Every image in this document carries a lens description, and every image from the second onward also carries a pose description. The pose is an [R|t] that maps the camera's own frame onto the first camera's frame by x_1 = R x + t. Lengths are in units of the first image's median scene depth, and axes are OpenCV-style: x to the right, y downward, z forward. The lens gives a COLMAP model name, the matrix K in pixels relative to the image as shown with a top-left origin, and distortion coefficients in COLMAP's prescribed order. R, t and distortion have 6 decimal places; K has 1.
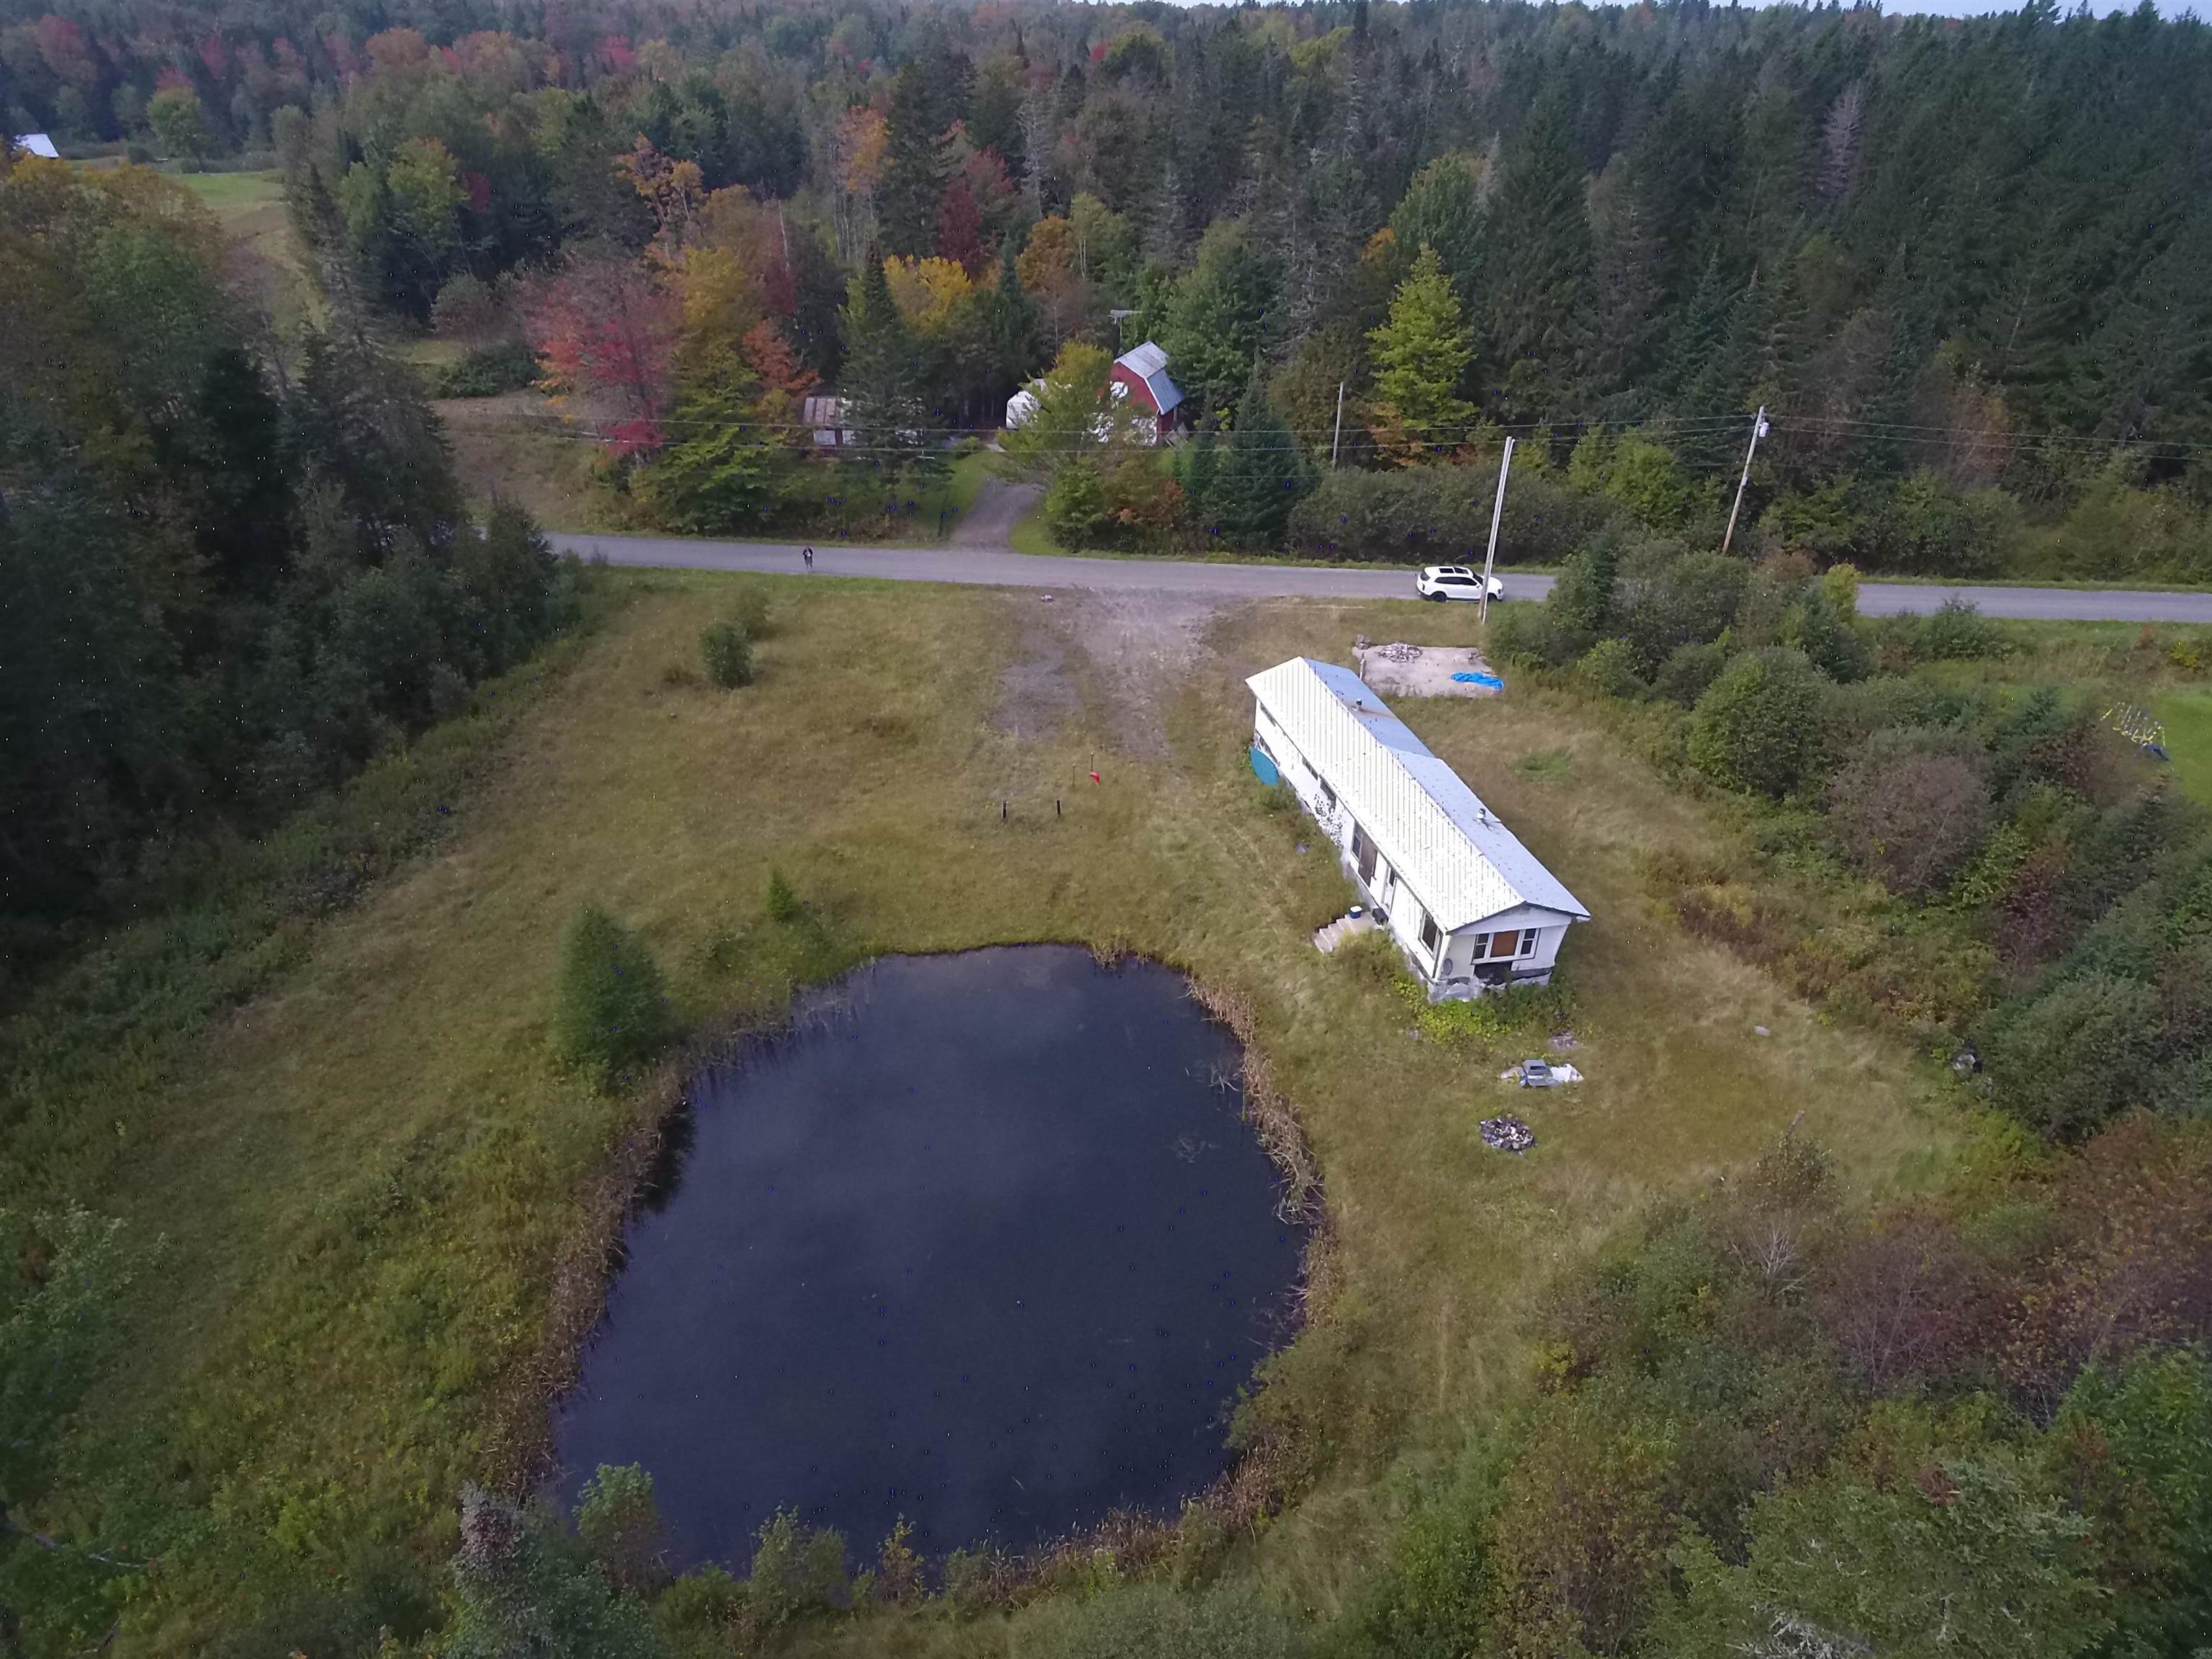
lens RADIAL K [[1299.1, 0, 1118.6], [0, 1299.1, 841.6], [0, 0, 1]] dist [0.000354, 0.000823]
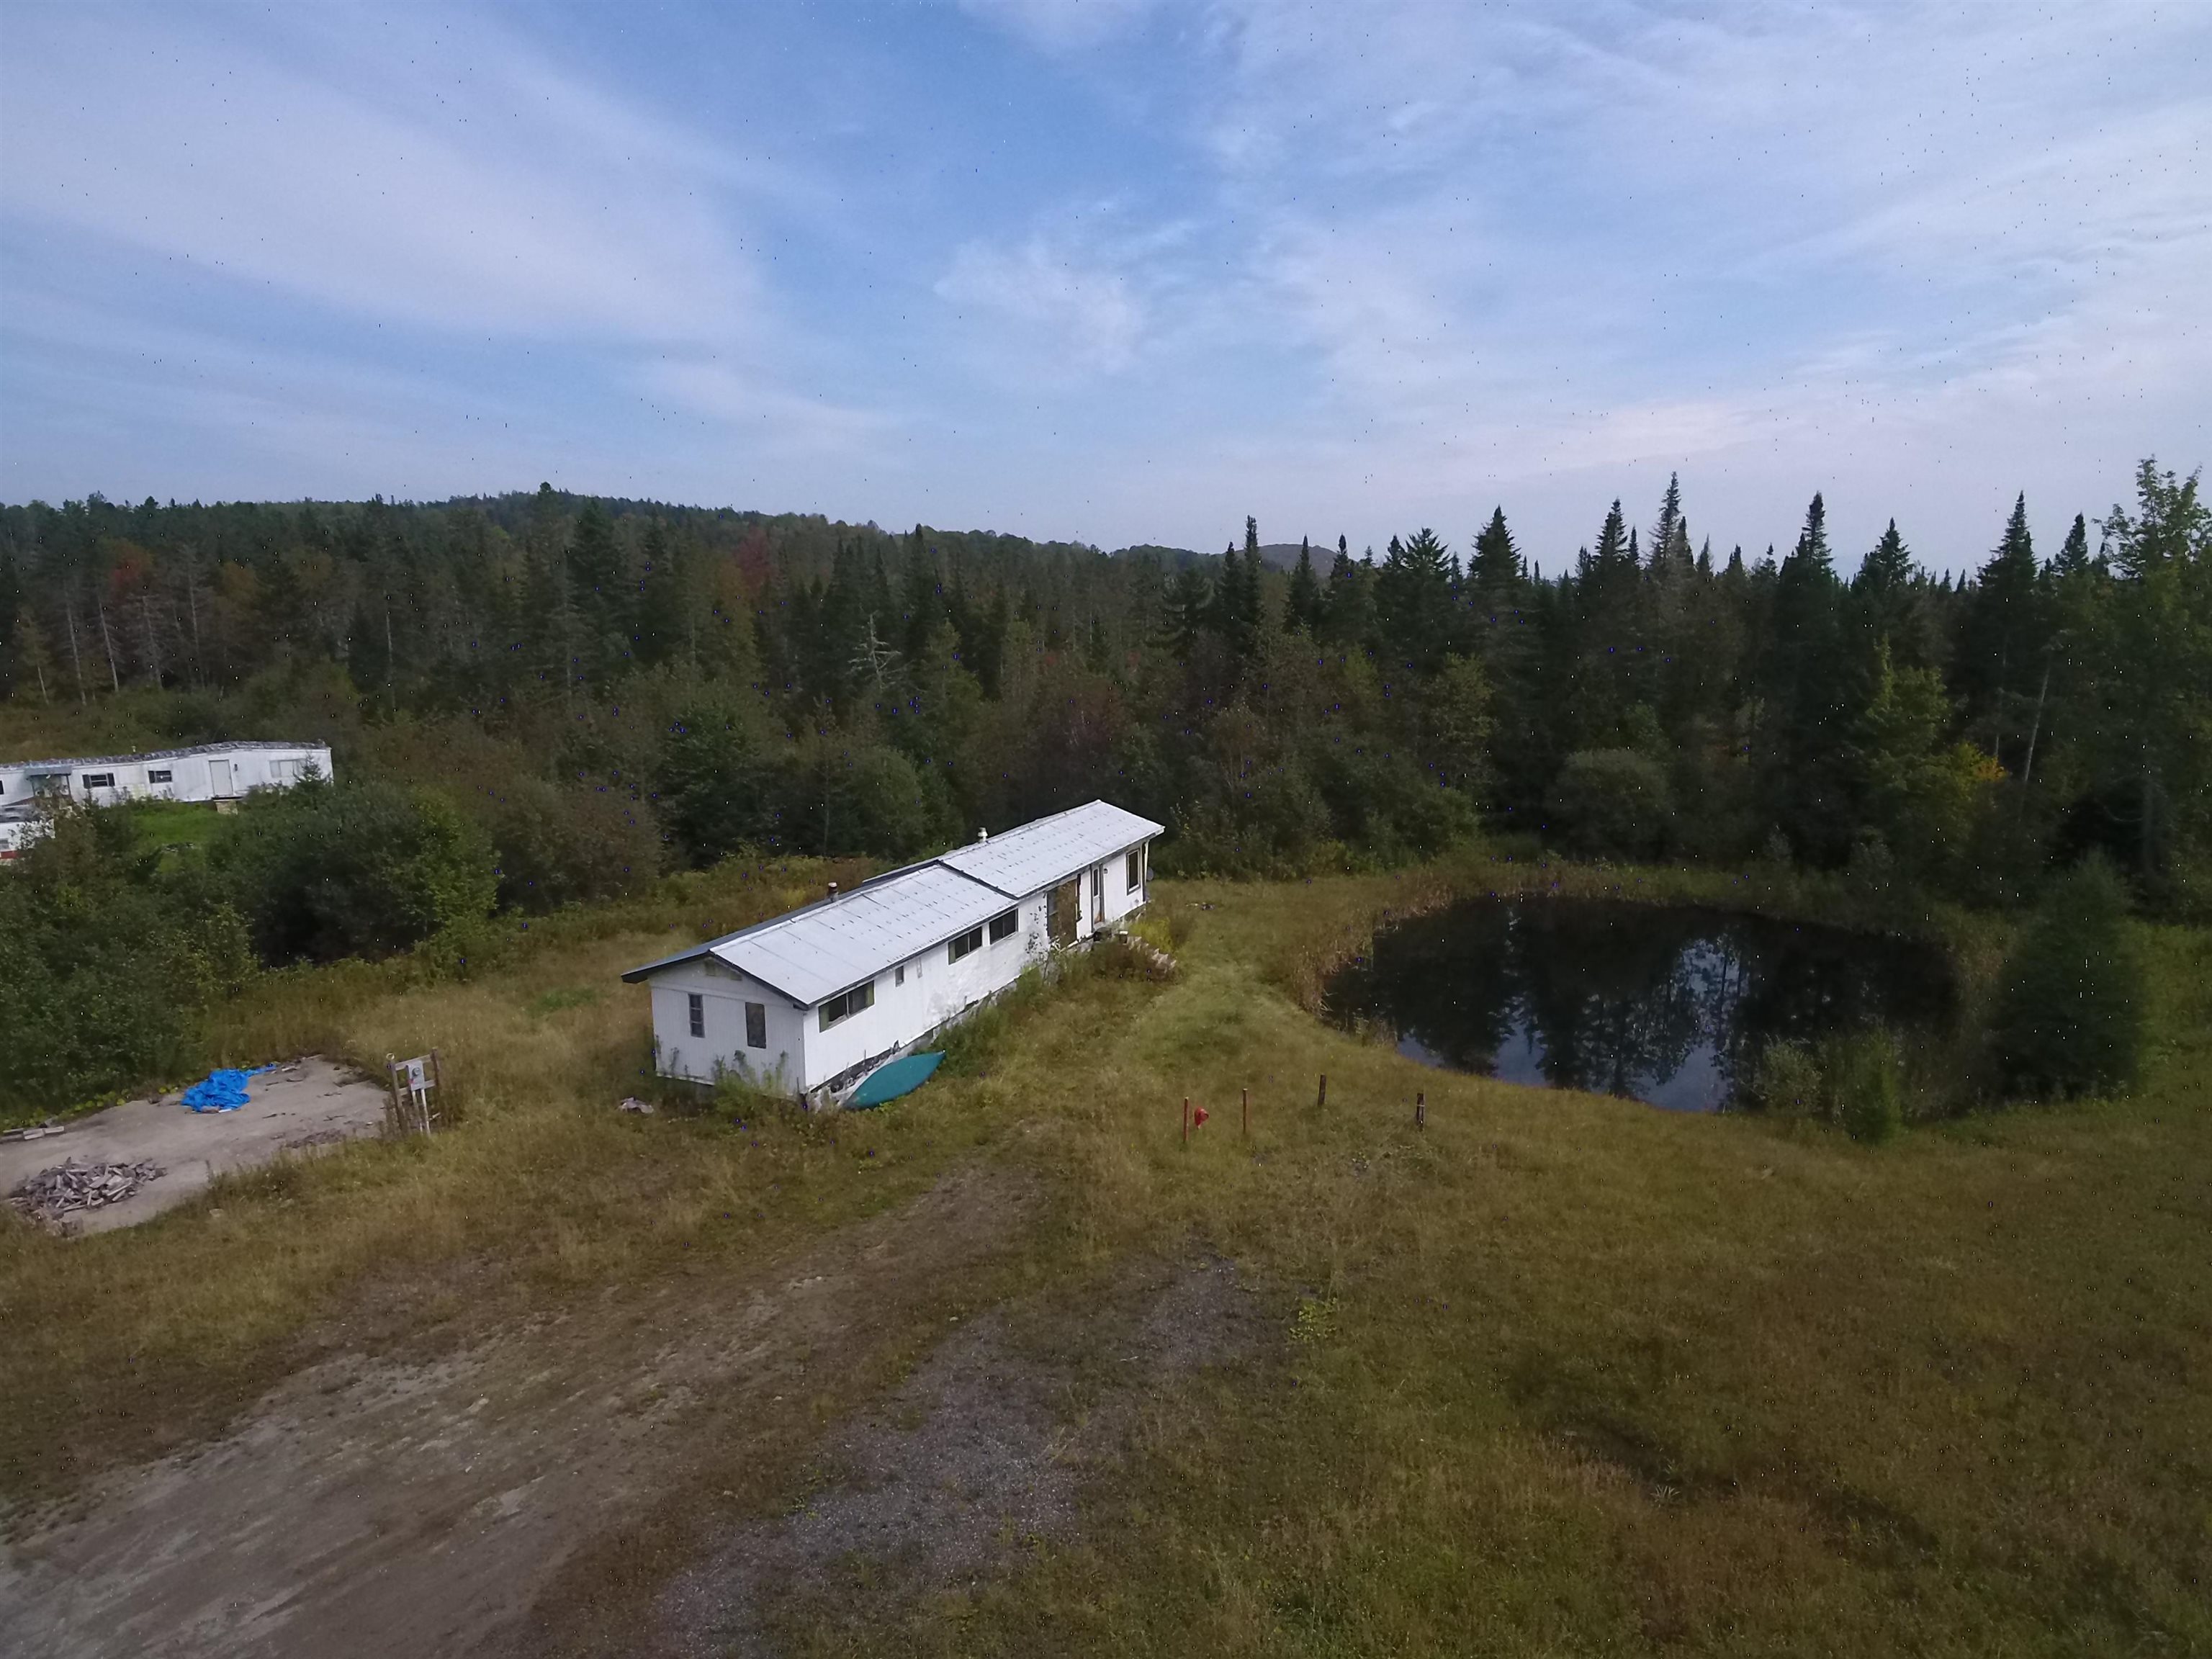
lens RADIAL K [[1299.1, 0, 1118.6], [0, 1299.1, 841.6], [0, 0, 1]] dist [0.000354, 0.000823]
pose [[-0.813257, -0.120083, 0.569380, -0.275016], [0.288199, 0.766923, 0.573386, -0.445124], [-0.505525, 0.630405, -0.589097, 1.307400]]
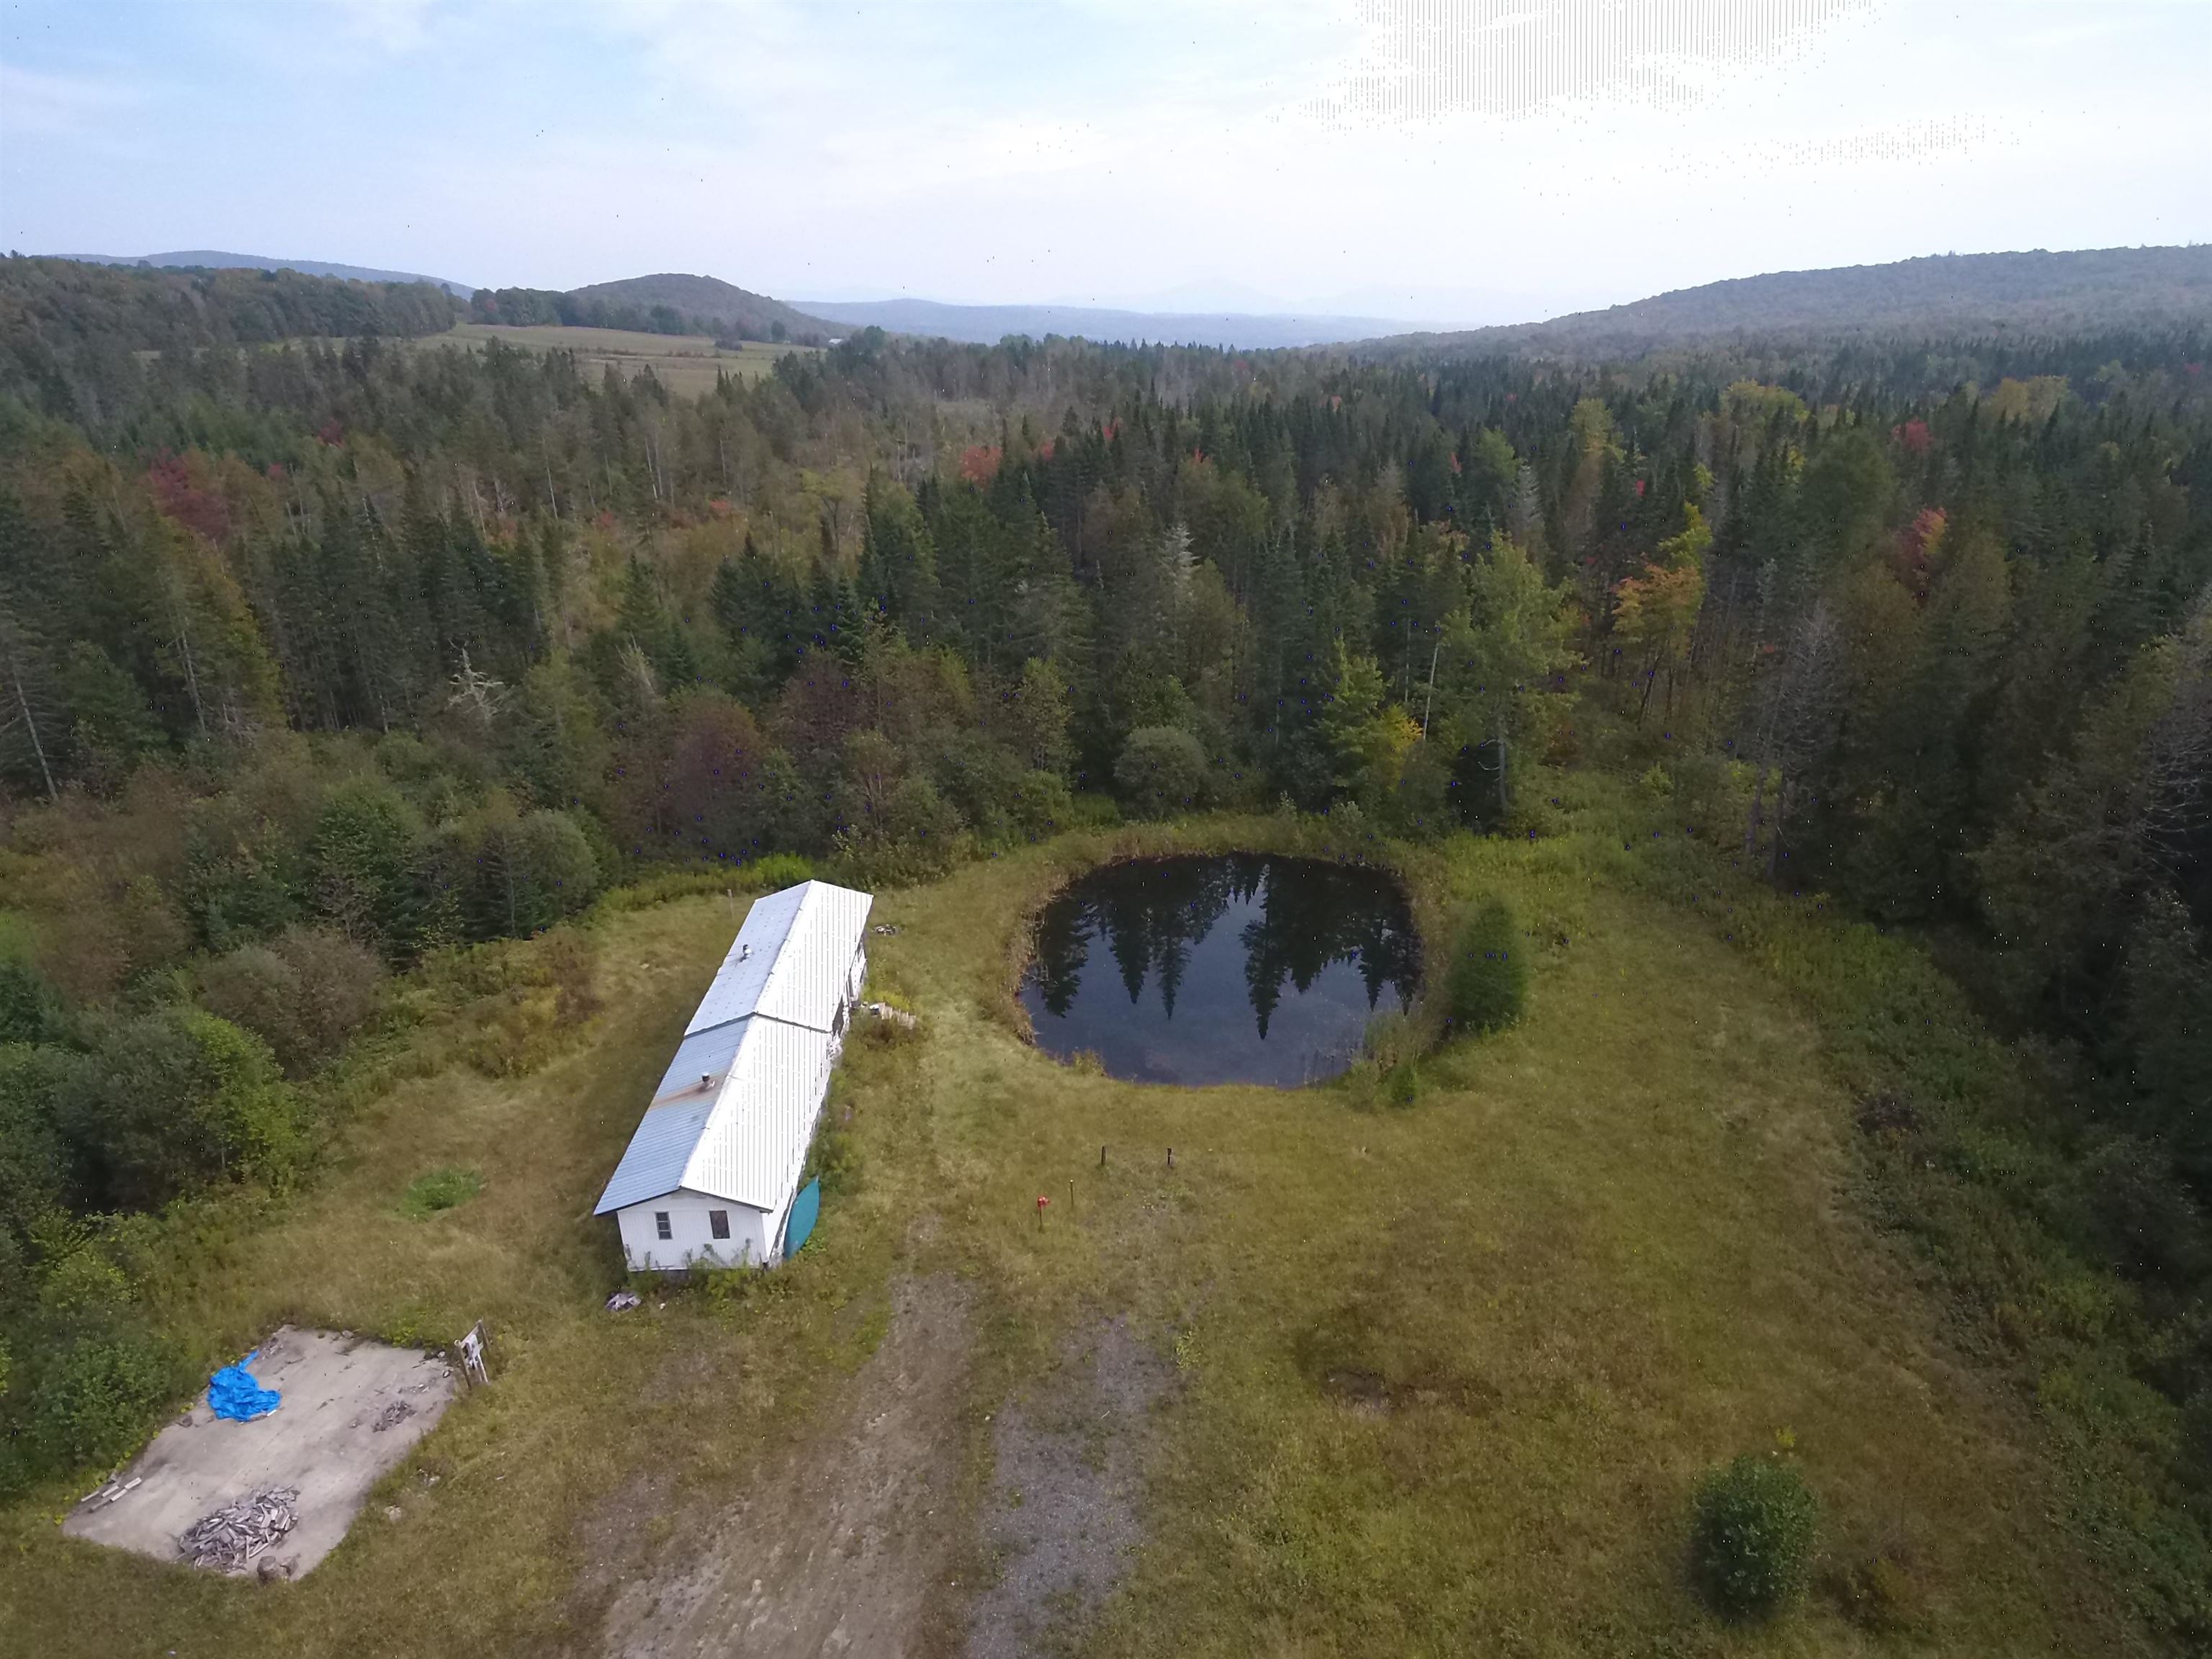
lens RADIAL K [[1299.1, 0, 1118.6], [0, 1299.1, 841.6], [0, 0, 1]] dist [0.000354, 0.000823]
pose [[-0.982864, -0.076611, 0.167660, -0.177176], [0.087072, 0.608723, 0.788591, -0.796241], [-0.162473, 0.789676, -0.591621, 1.336282]]
